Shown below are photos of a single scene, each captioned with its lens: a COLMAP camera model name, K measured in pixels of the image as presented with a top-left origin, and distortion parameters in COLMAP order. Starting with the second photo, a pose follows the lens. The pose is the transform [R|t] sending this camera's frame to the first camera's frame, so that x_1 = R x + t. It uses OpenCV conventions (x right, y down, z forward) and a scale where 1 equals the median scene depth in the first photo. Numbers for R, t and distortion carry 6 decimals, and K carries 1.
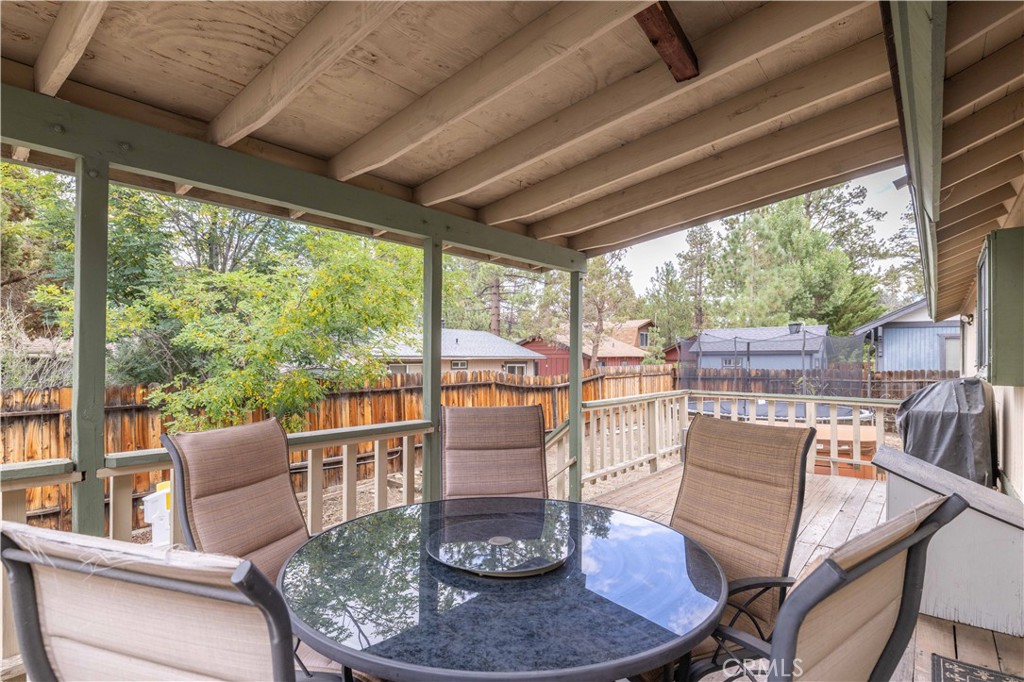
lens RADIAL K [[526.0, 0, 508.3], [0, 526.0, 356.2], [0, 0, 1]] dist [0.002565, 0.000056]
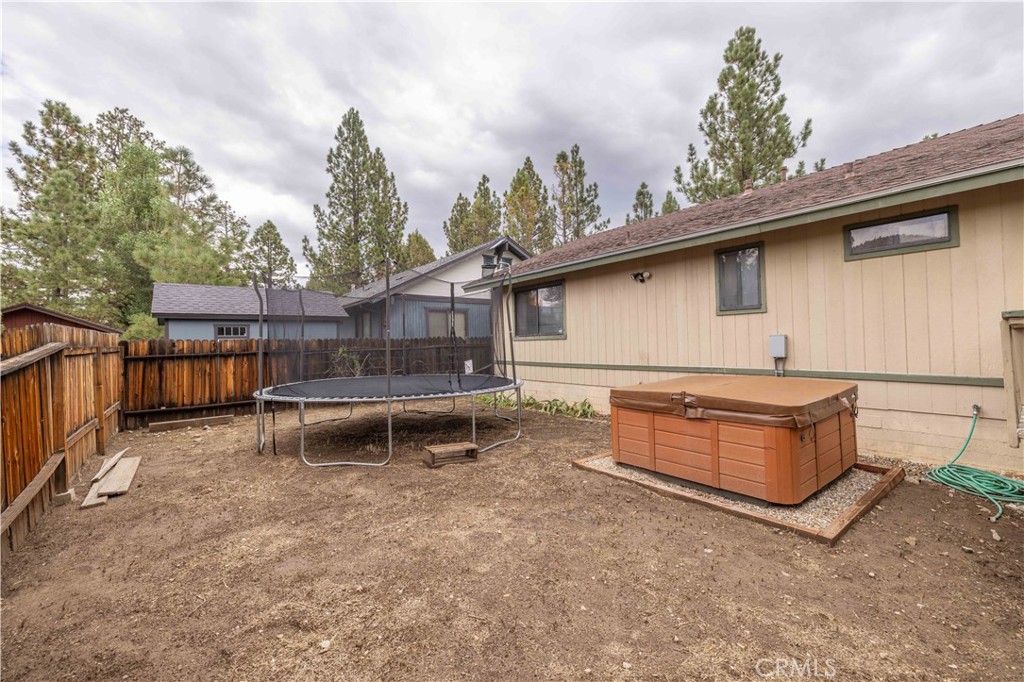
lens RADIAL K [[422.5, 0, 512.0], [0, 422.5, 341.0], [0, 0, 1]] dist [-0.001313, -0.000534]
pose [[0.223989, -0.000815, 0.974591, -0.031667], [0.016972, 0.999851, -0.003064, 0.030860], [-0.974444, 0.017227, 0.223969, 0.496080]]
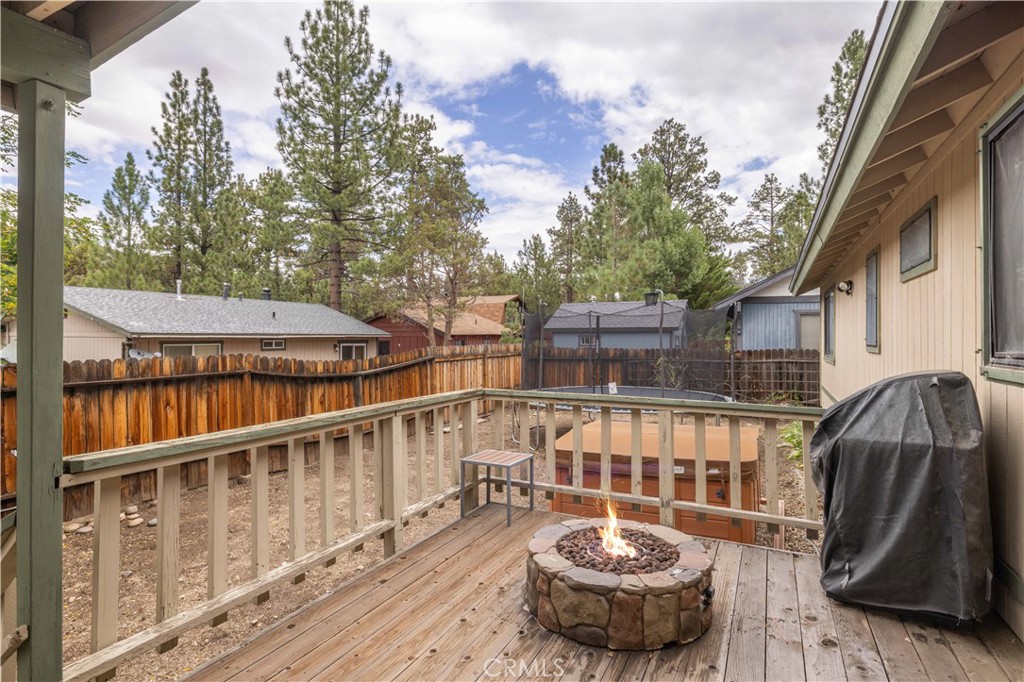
lens RADIAL K [[536.6, 0, 508.3], [0, 536.6, 331.9], [0, 0, 1]] dist [0.001056, 0.000255]
pose [[0.974798, 0.001339, 0.223087, 0.089393], [-0.000285, 0.999989, -0.004757, 0.000866], [-0.223091, 0.004573, 0.974787, 0.150784]]
